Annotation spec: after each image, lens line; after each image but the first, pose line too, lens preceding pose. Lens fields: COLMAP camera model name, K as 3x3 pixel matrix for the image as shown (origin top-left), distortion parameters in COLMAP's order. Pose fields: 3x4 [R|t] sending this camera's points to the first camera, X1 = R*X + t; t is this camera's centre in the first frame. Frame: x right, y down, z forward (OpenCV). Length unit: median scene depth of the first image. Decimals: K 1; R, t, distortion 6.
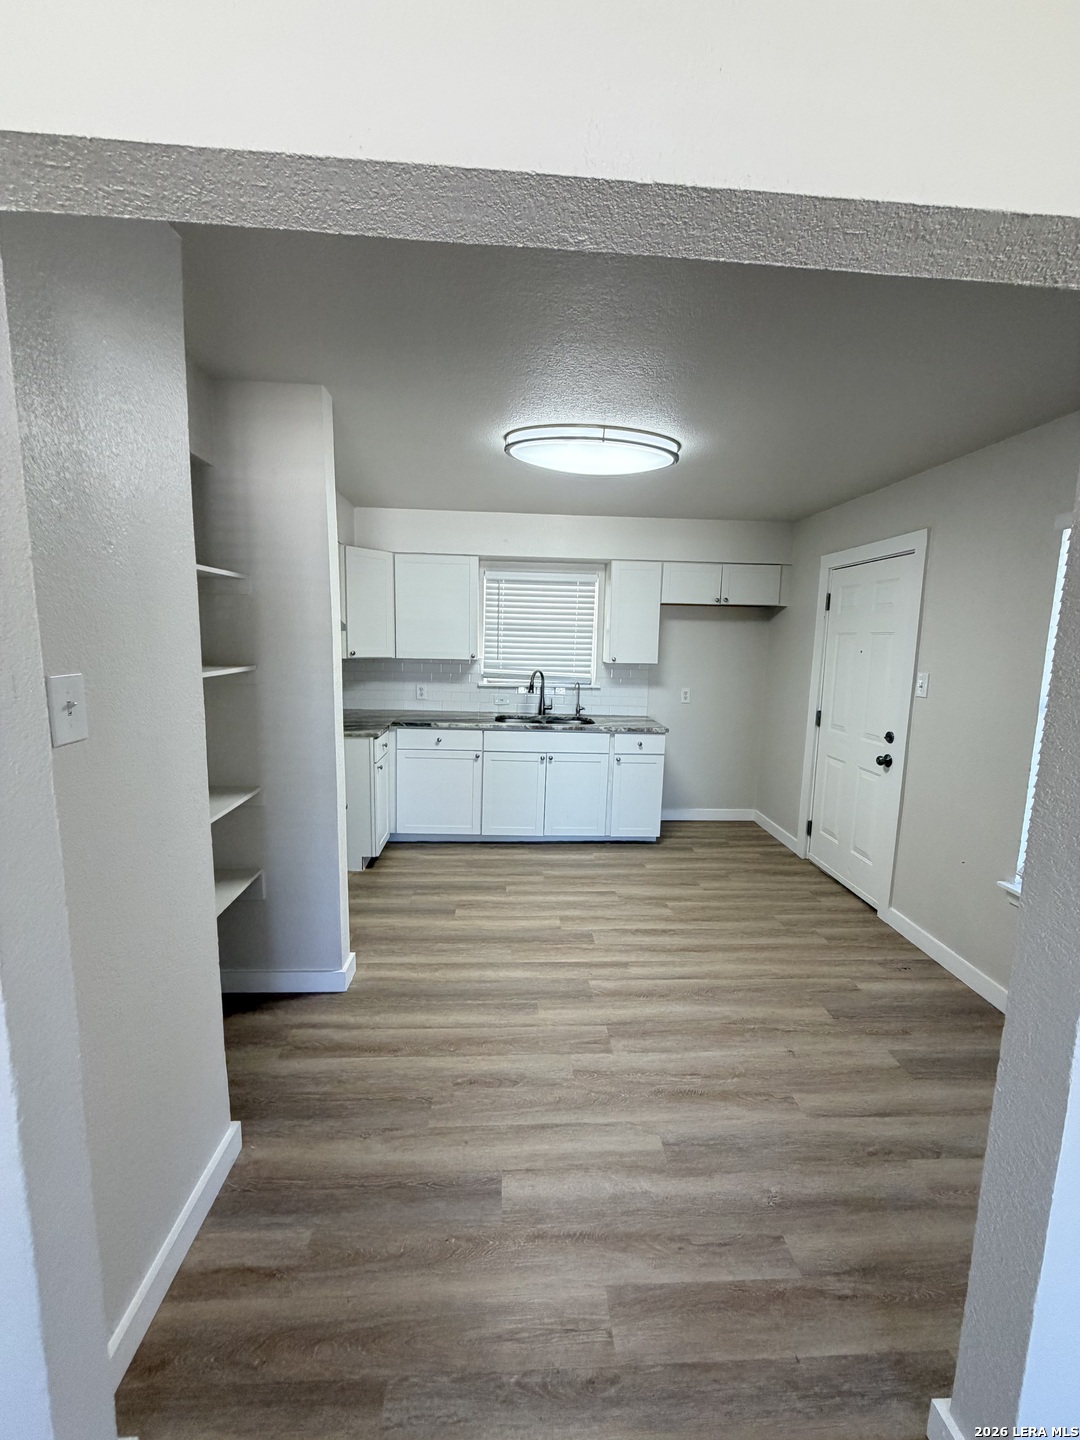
lens RADIAL K [[574.6, 0, 539.7], [0, 574.6, 712.9], [0, 0, 1]] dist [0.000536, 0.000062]
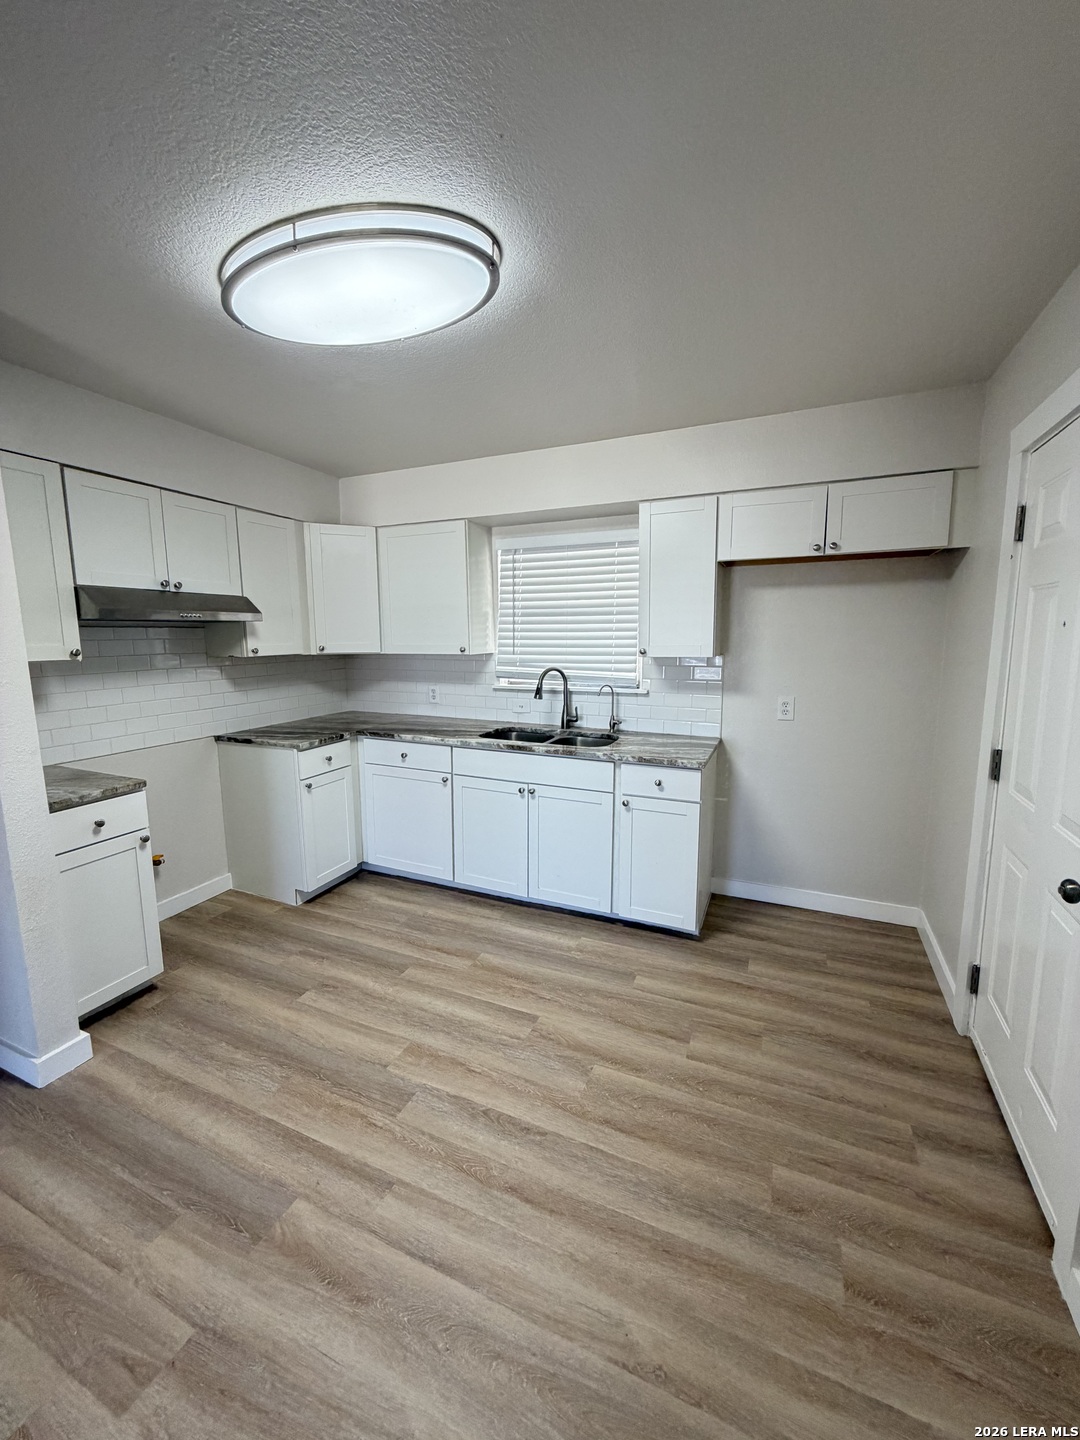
lens RADIAL K [[574.6, 0, 539.7], [0, 574.6, 712.9], [0, 0, 1]] dist [0.000536, 0.000062]
pose [[0.889392, 0.034883, -0.455812, 0.353376], [-0.033986, 0.999371, 0.010166, -0.026293], [0.455880, 0.006449, 0.890018, 0.376929]]
